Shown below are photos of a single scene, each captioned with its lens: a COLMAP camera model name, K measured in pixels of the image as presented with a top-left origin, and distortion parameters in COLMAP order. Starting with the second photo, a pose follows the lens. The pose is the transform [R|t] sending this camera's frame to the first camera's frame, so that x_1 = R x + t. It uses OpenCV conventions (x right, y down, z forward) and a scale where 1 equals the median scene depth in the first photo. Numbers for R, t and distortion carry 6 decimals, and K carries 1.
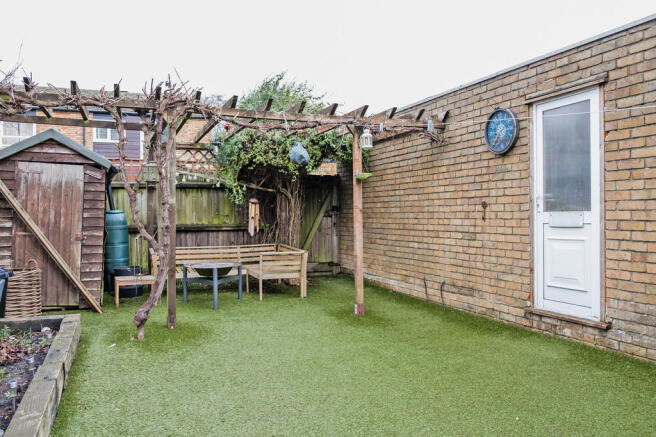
lens RADIAL K [[518.2, 0, 331.5], [0, 518.2, 218.3], [0, 0, 1]] dist [-0.037228, 0.002156]
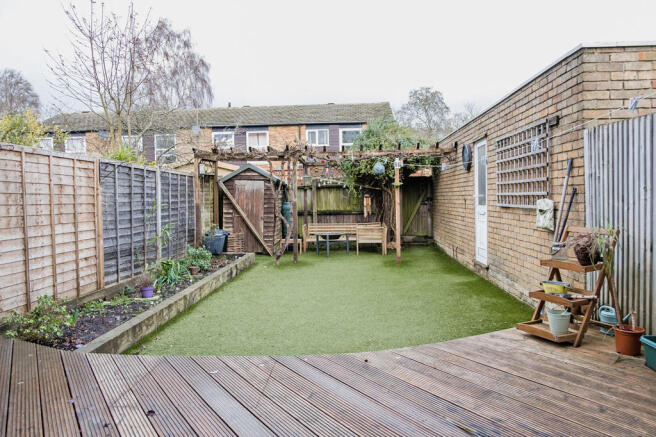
lens RADIAL K [[518.2, 0, 326.3], [0, 518.2, 214.9], [0, 0, 1]] dist [-0.037228, 0.002156]
pose [[0.898365, 0.005283, -0.439218, 0.524491], [0.008380, 0.999540, 0.029163, -0.025679], [0.439170, -0.029880, 0.897907, -0.585980]]
